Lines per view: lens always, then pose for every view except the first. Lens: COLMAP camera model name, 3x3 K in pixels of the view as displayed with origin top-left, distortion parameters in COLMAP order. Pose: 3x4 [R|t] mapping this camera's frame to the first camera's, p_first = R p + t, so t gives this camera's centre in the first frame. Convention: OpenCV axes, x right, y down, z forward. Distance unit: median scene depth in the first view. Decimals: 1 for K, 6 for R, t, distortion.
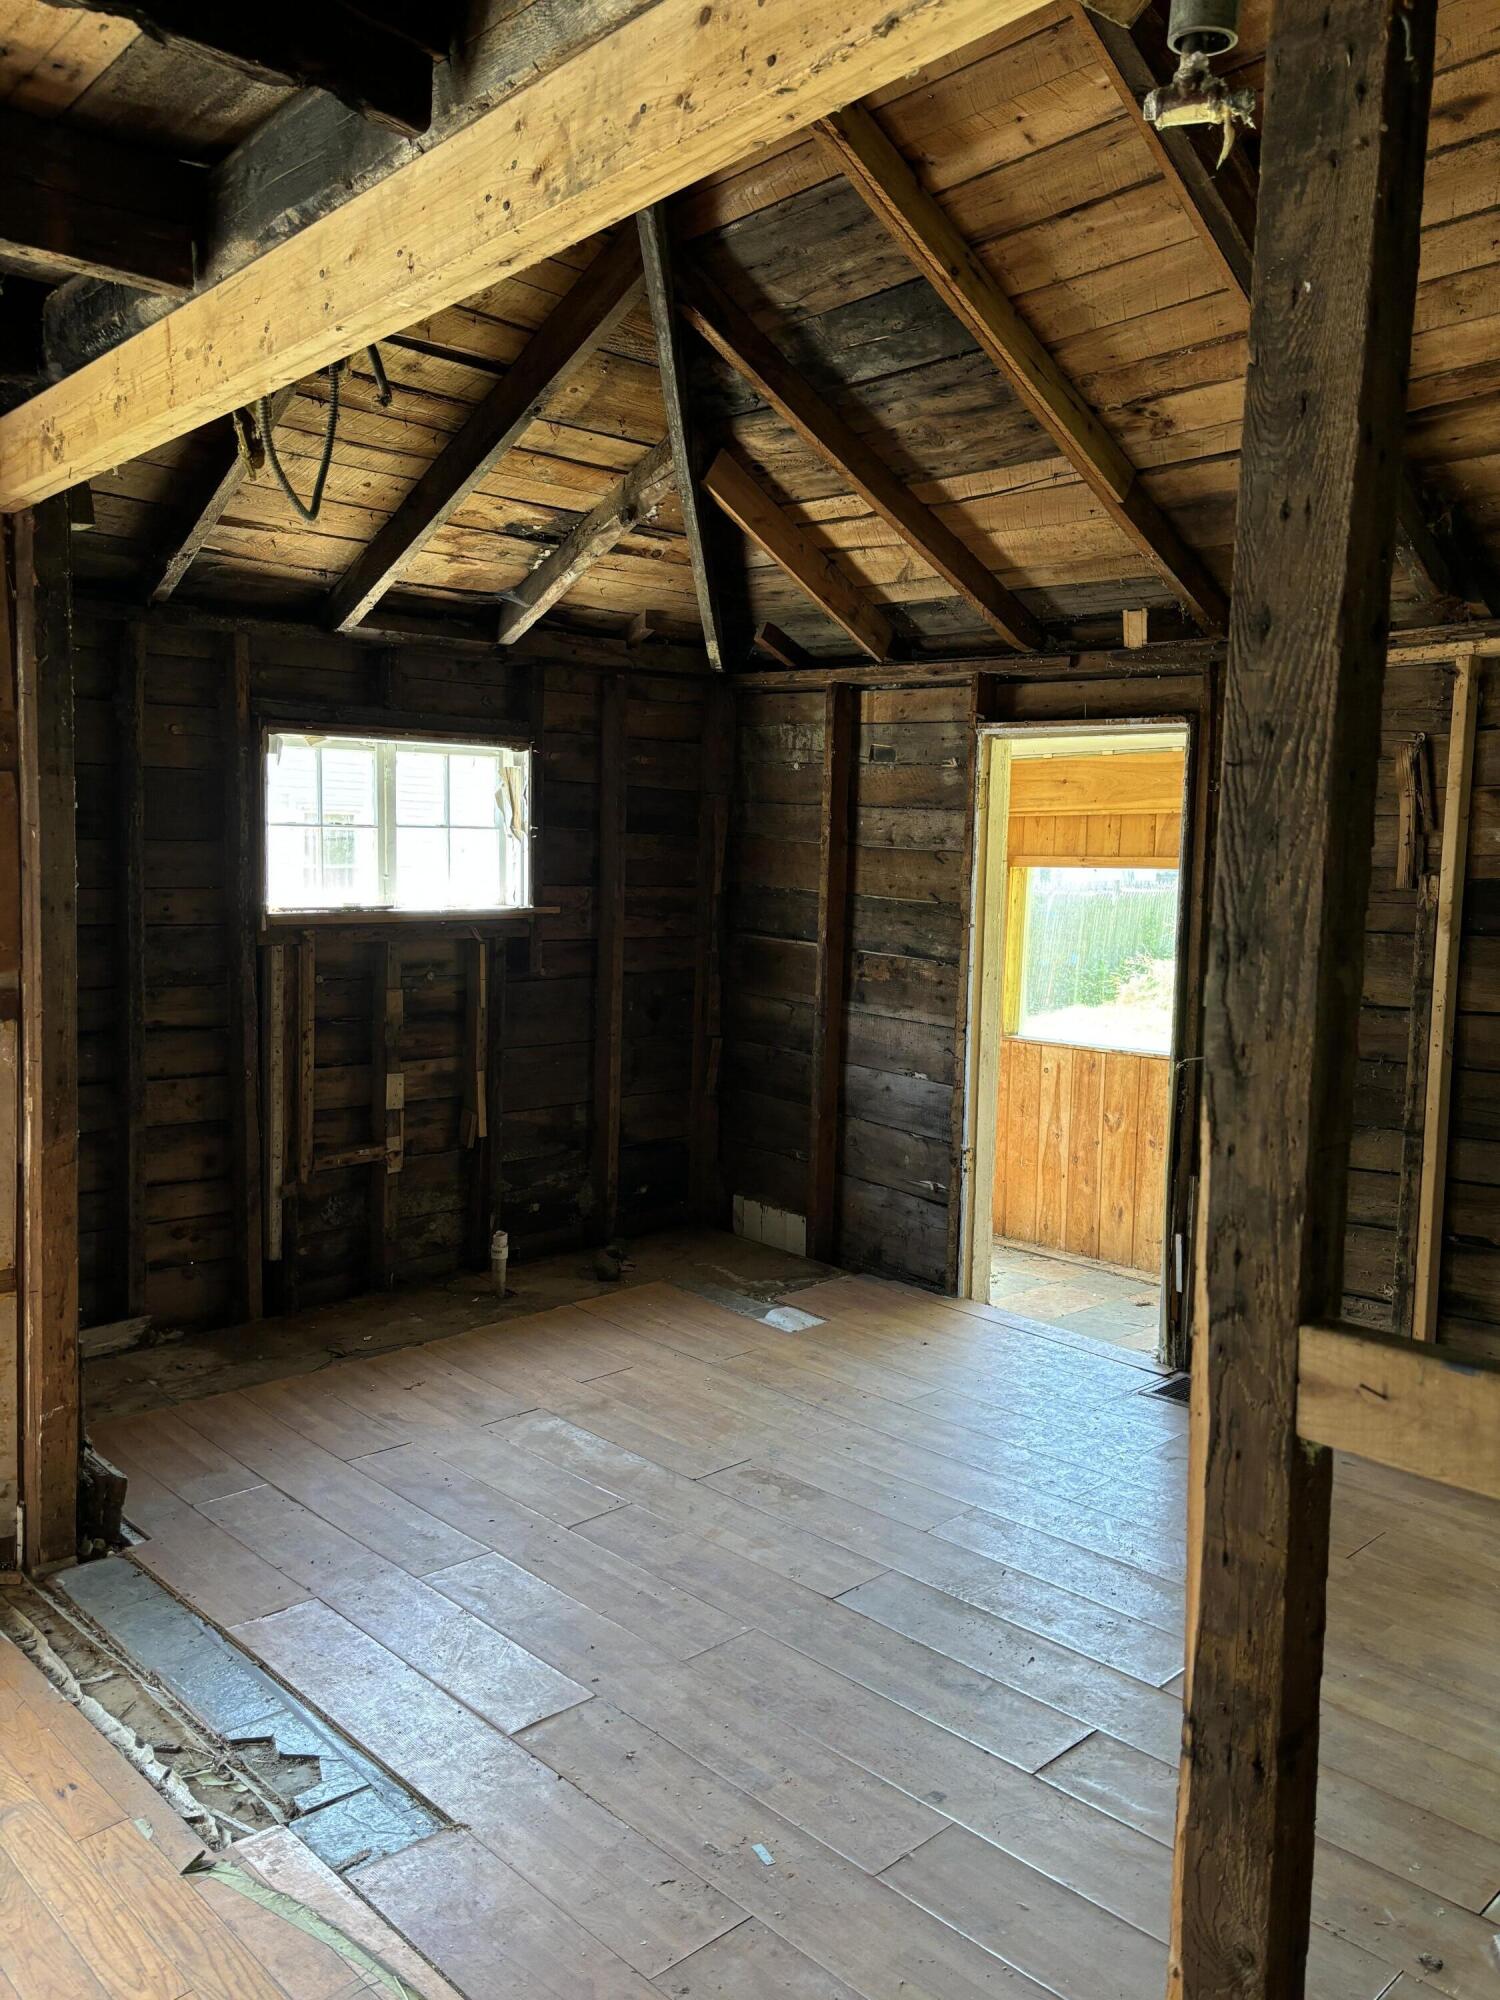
lens RADIAL K [[1527.2, 0, 746.3], [0, 1527.2, 998.5], [0, 0, 1]] dist [0.056479, -0.061358]
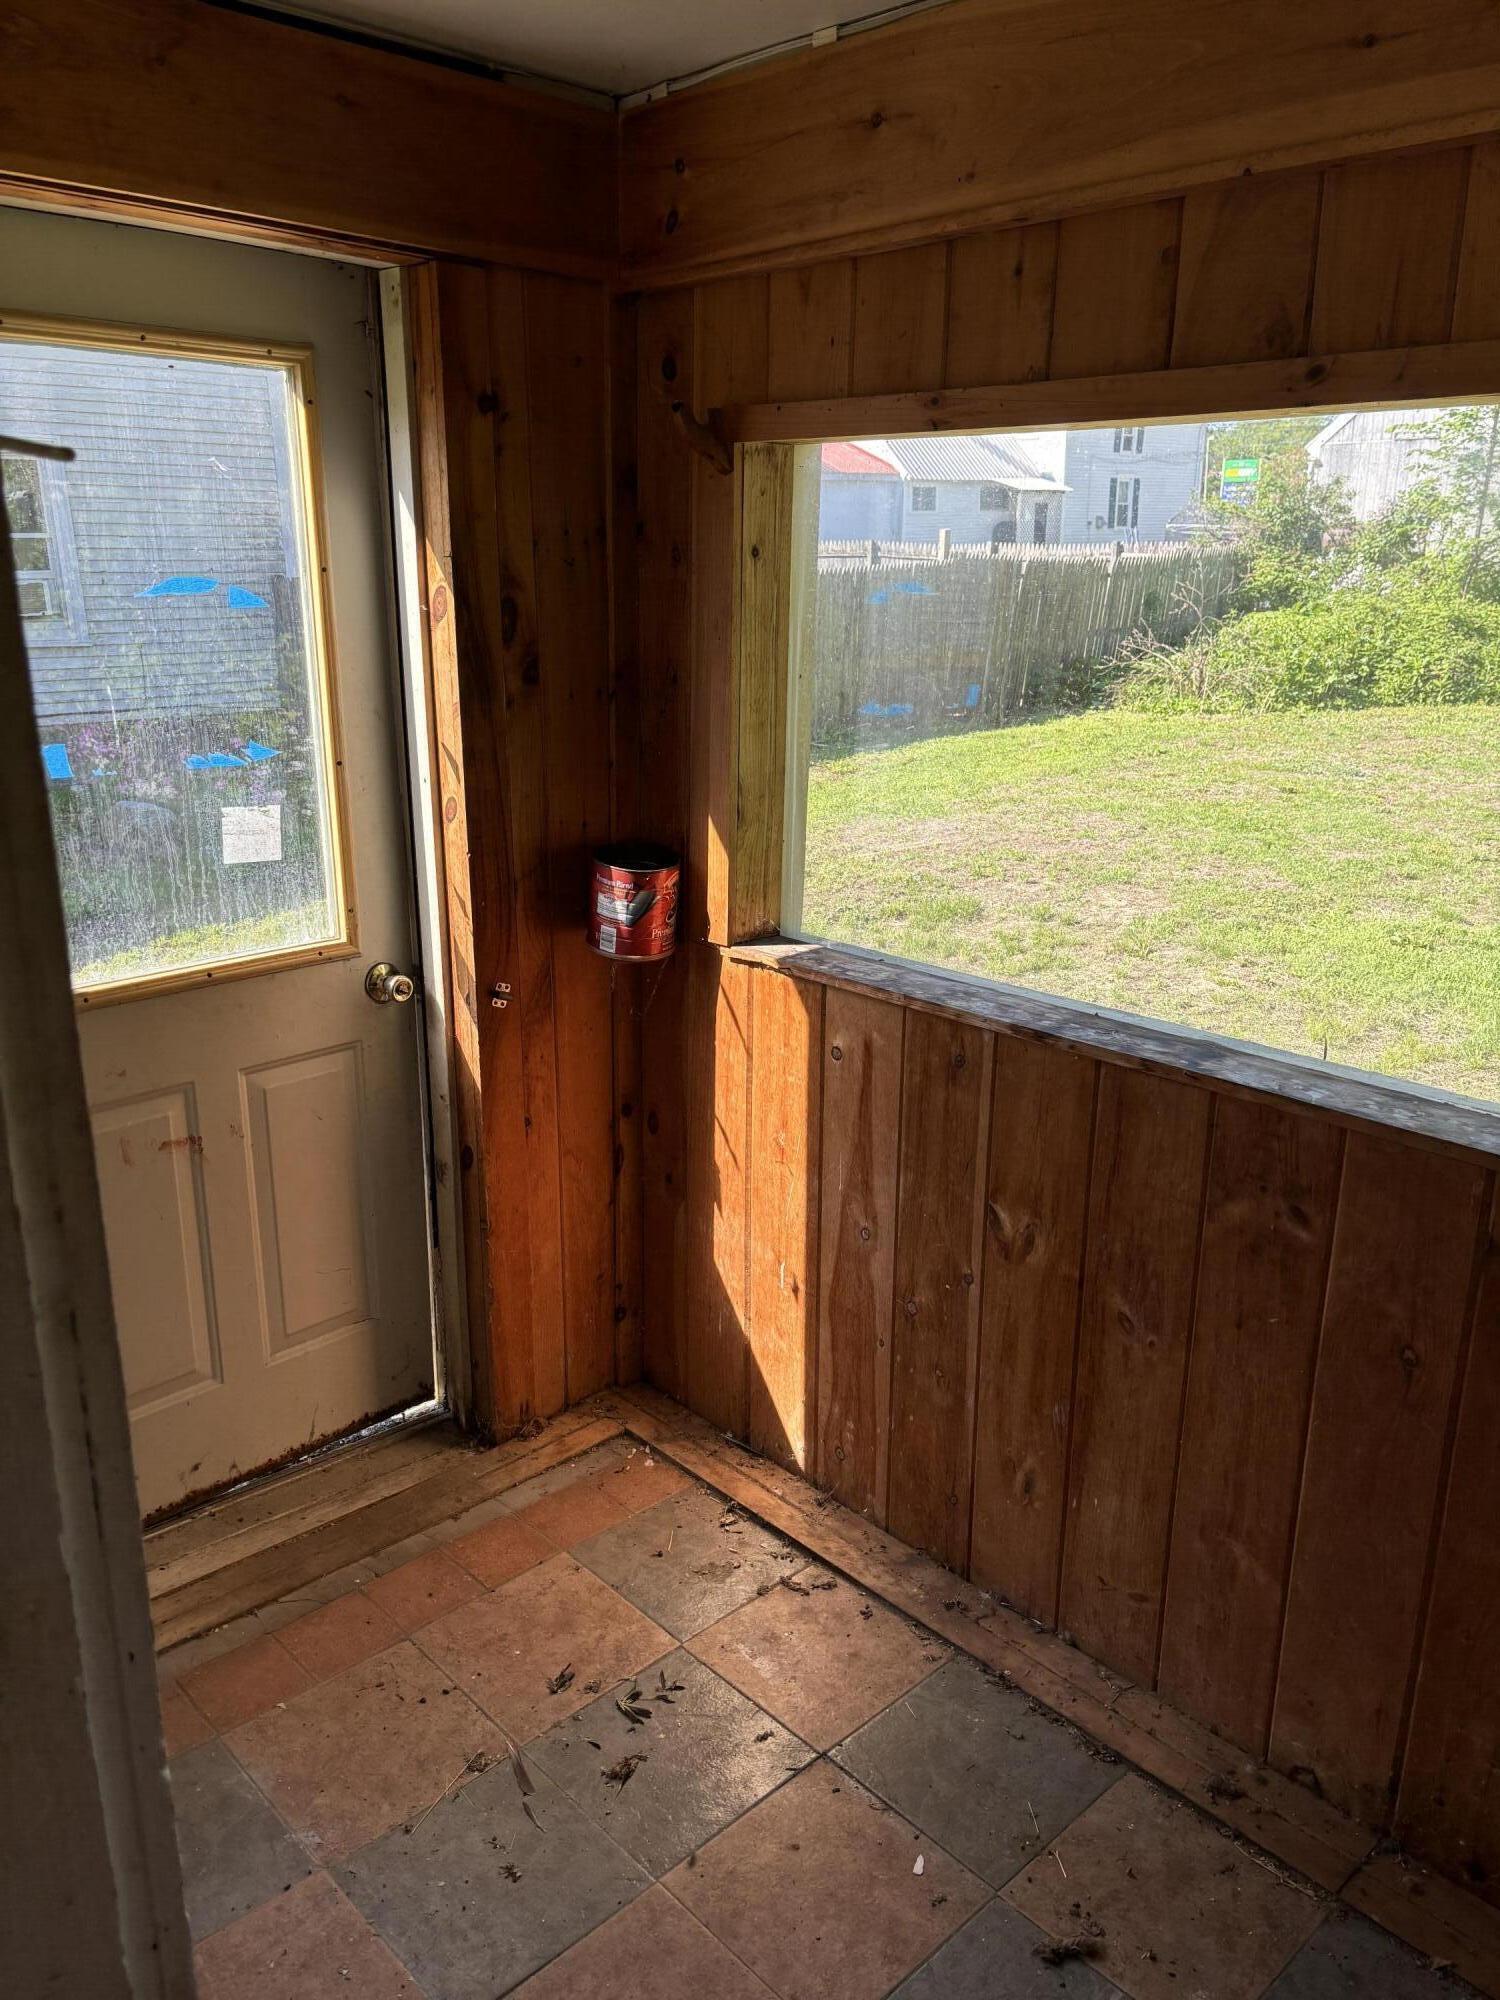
lens RADIAL K [[1527.2, 0, 753.5], [0, 1527.2, 999.9], [0, 0, 1]] dist [0.056479, -0.061358]
pose [[0.999752, -0.022233, 0.000842, 0.182260], [0.021457, 0.973477, 0.227778, -0.046195], [-0.005883, -0.227704, 0.973713, 0.681183]]
